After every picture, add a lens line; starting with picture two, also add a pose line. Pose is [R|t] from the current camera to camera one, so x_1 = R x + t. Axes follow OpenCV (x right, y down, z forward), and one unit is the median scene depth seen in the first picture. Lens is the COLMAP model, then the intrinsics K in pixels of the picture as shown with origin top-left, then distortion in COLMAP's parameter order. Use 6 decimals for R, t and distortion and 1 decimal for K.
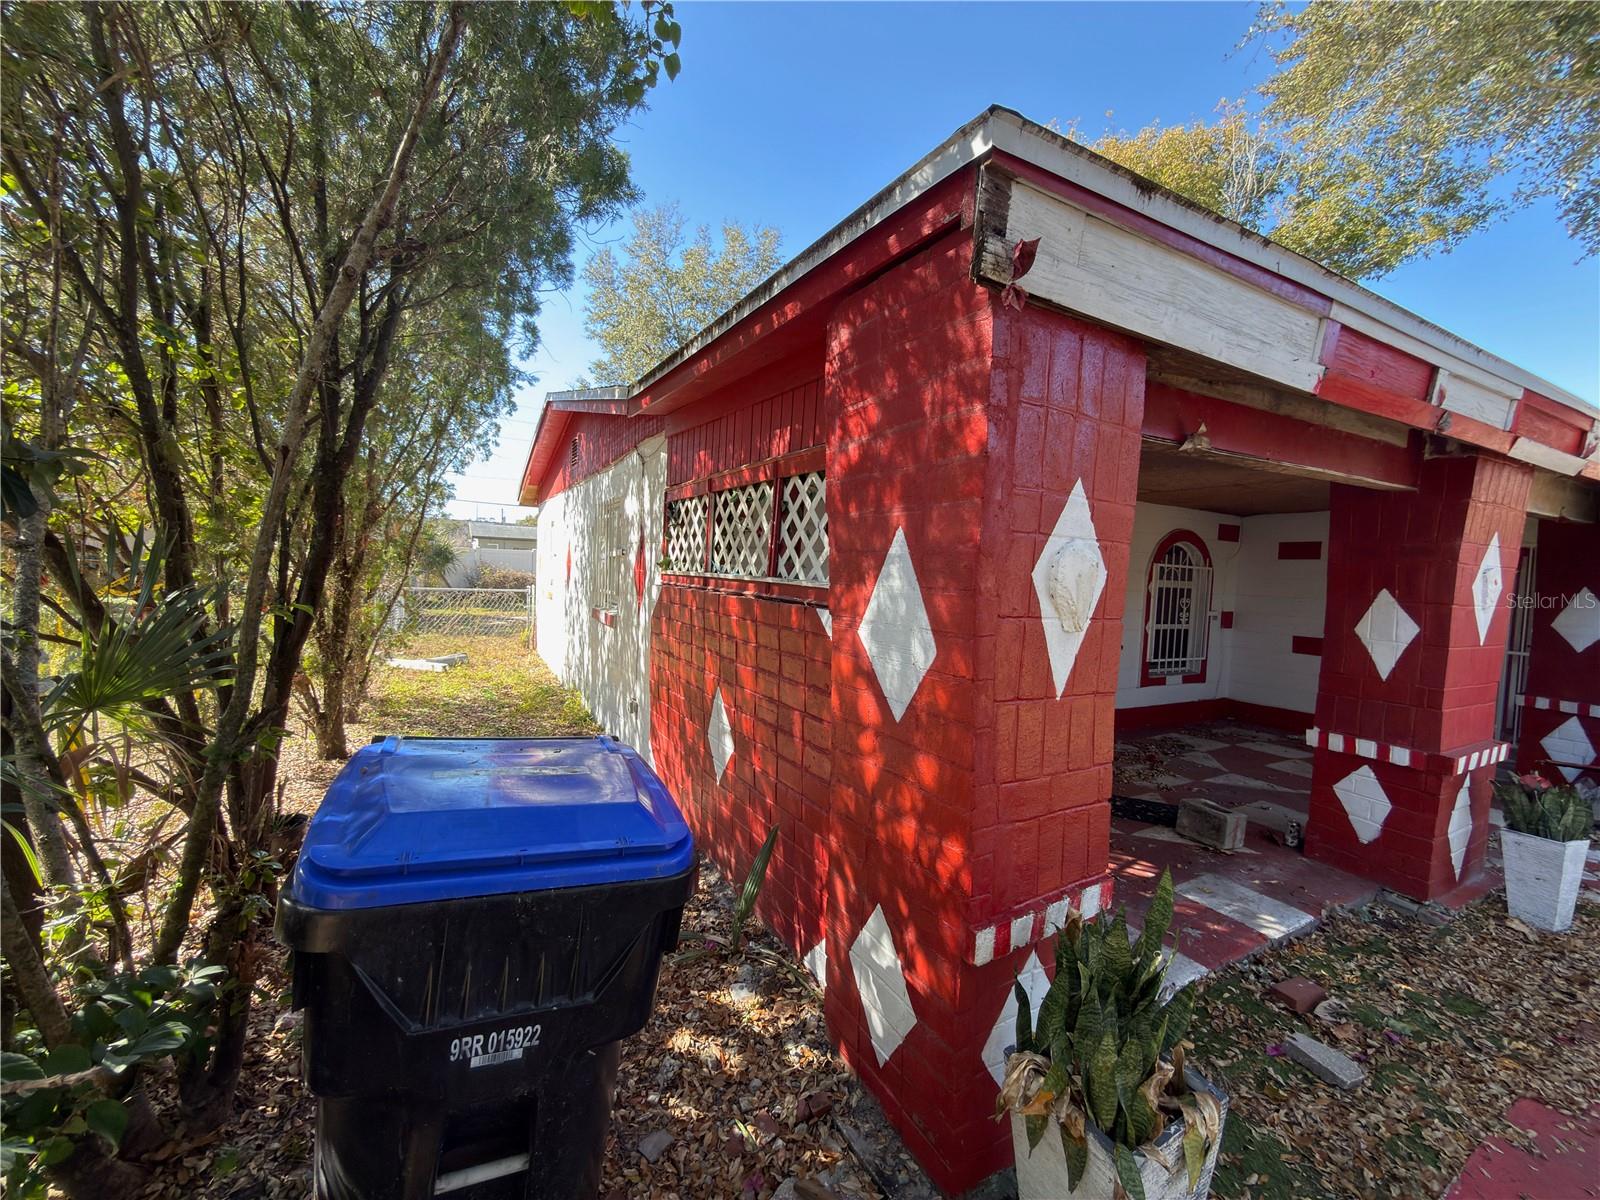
lens RADIAL K [[638.8, 0, 801.8], [0, 638.8, 598.1], [0, 0, 1]] dist [-0.001927, 0.000692]
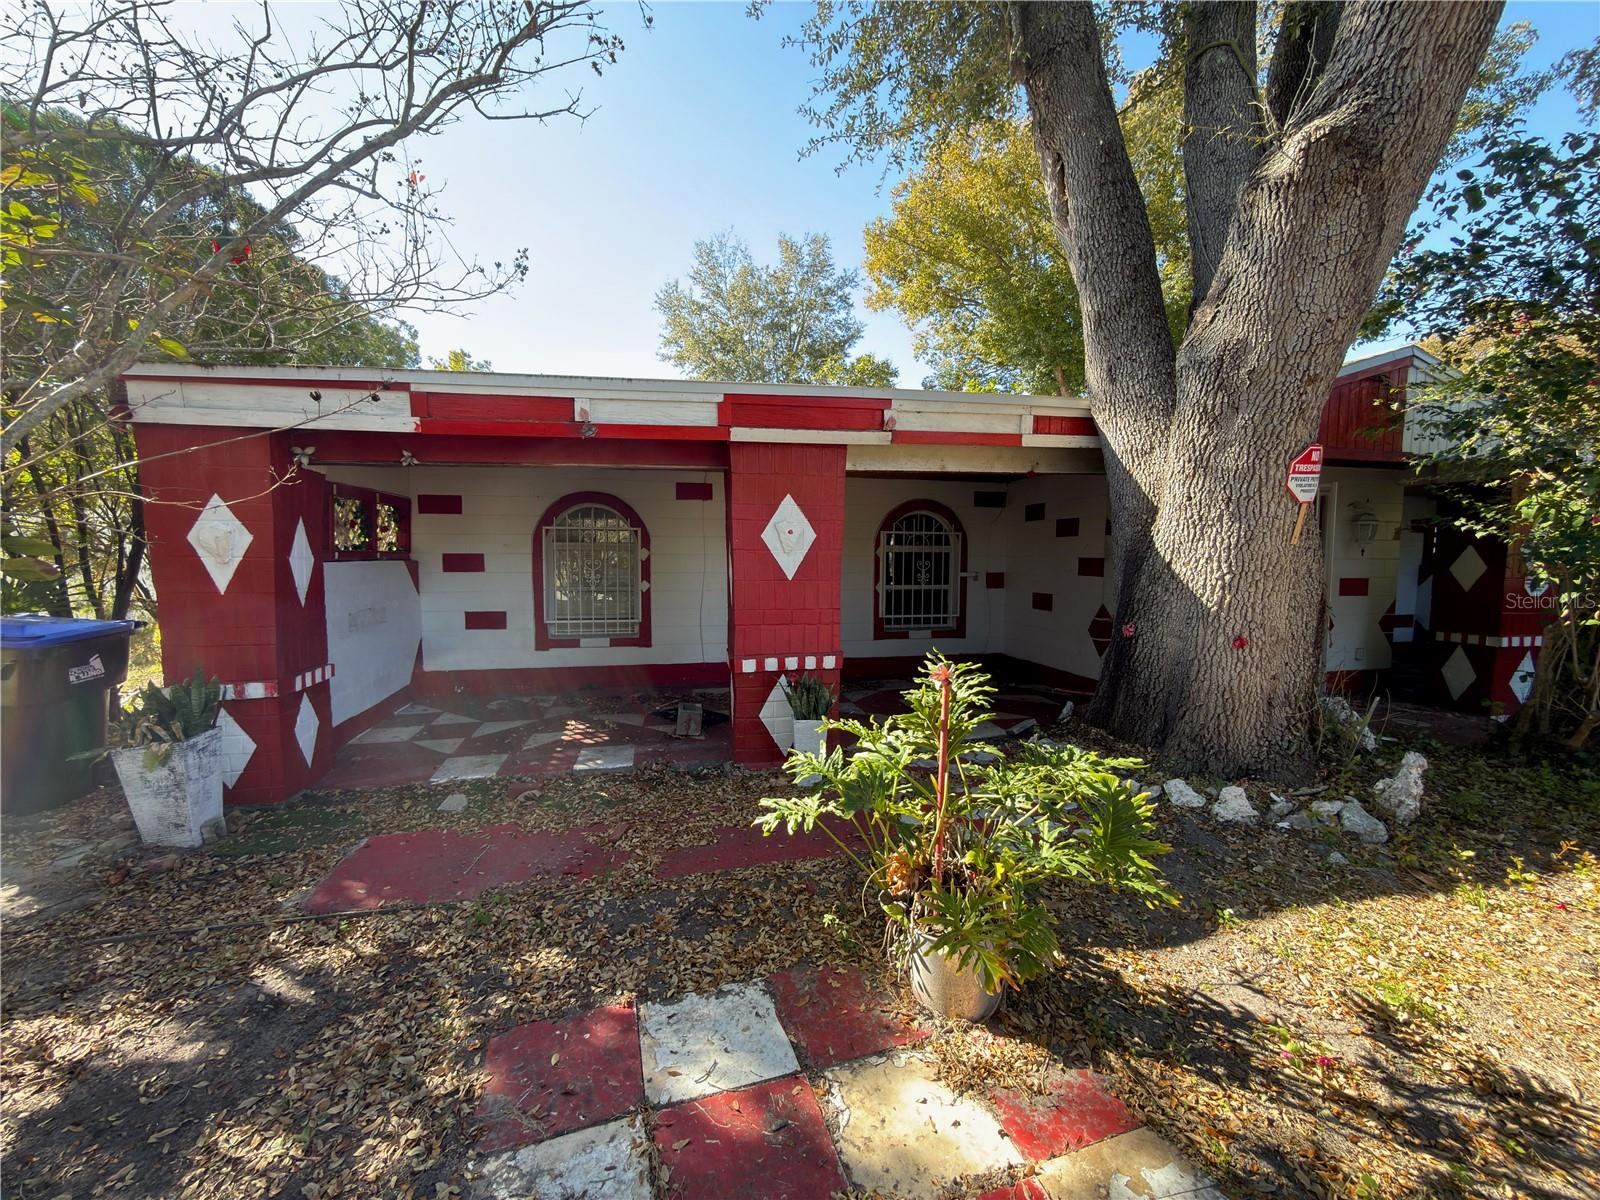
lens RADIAL K [[638.8, 0, 806.0], [0, 638.8, 604.6], [0, 0, 1]] dist [-0.001927, 0.000692]
pose [[0.958482, -0.017988, -0.284584, 1.251132], [0.024497, 0.999513, 0.019327, 0.086251], [0.284098, -0.025496, 0.958456, -0.228809]]
